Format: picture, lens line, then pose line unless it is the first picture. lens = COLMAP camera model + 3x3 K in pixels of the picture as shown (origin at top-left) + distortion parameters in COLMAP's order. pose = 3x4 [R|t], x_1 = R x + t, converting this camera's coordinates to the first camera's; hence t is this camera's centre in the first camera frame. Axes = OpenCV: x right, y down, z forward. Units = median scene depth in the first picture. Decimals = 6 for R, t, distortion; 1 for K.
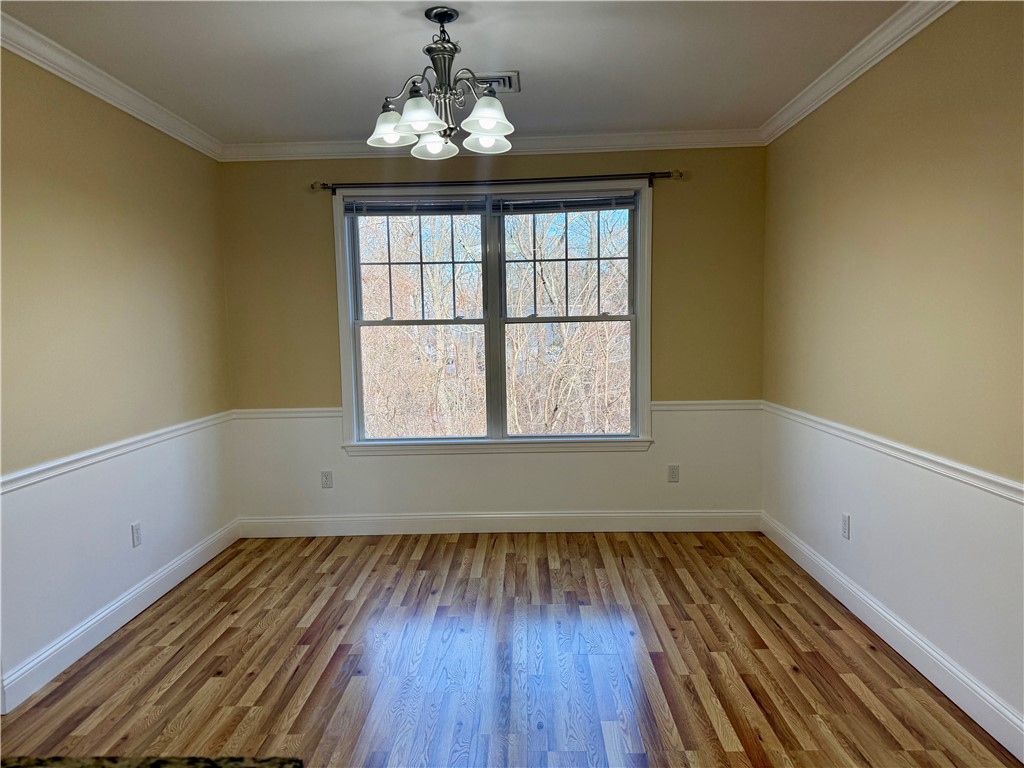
lens RADIAL K [[715.1, 0, 514.7], [0, 715.1, 382.1], [0, 0, 1]] dist [0.147429, -0.216966]
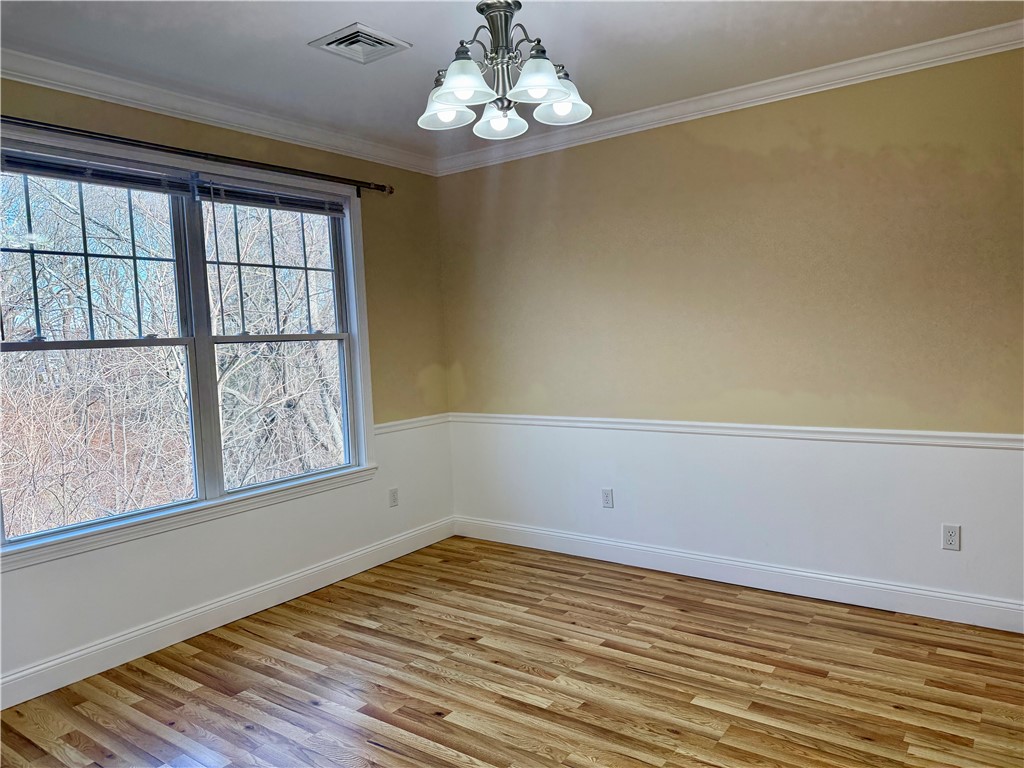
lens RADIAL K [[715.1, 0, 514.7], [0, 715.1, 382.1], [0, 0, 1]] dist [0.147429, -0.216966]
pose [[0.569992, -0.058637, 0.819555, -0.479771], [0.096309, 0.995343, 0.004232, -0.014777], [-0.815986, 0.076518, 0.572985, 0.314401]]
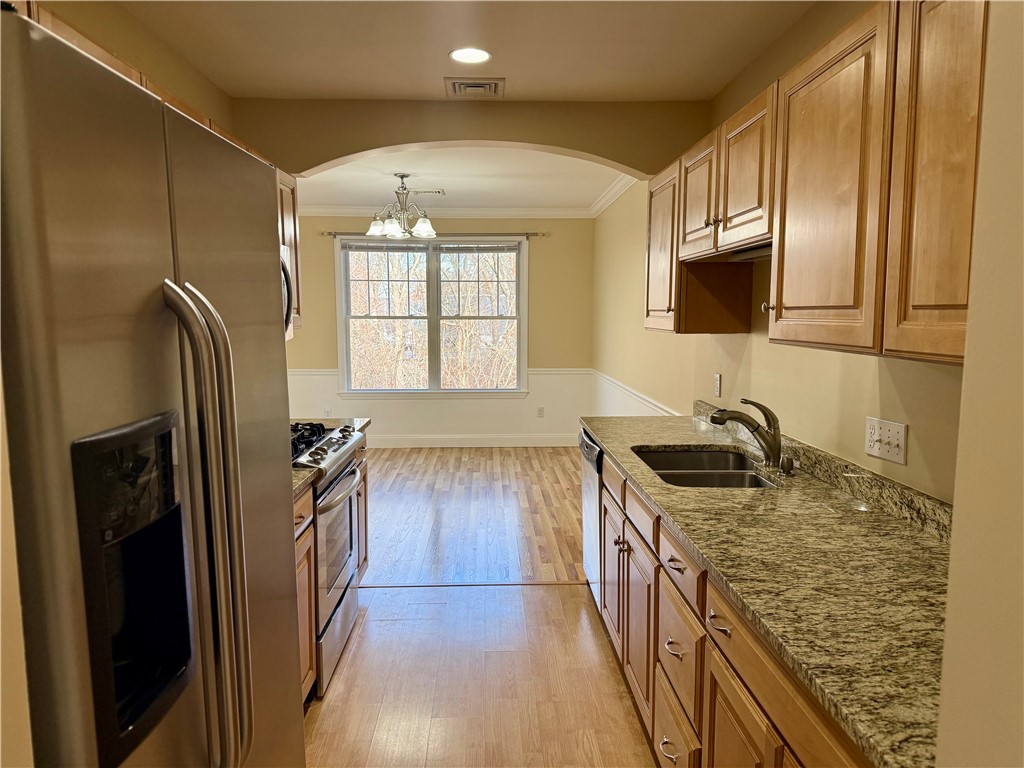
lens RADIAL K [[715.1, 0, 514.7], [0, 715.1, 382.1], [0, 0, 1]] dist [0.147429, -0.216966]
pose [[0.998305, 0.013443, 0.056633, 0.067752], [-0.014395, 0.999761, 0.016427, 0.032825], [-0.056398, -0.017214, 0.998260, -0.665577]]
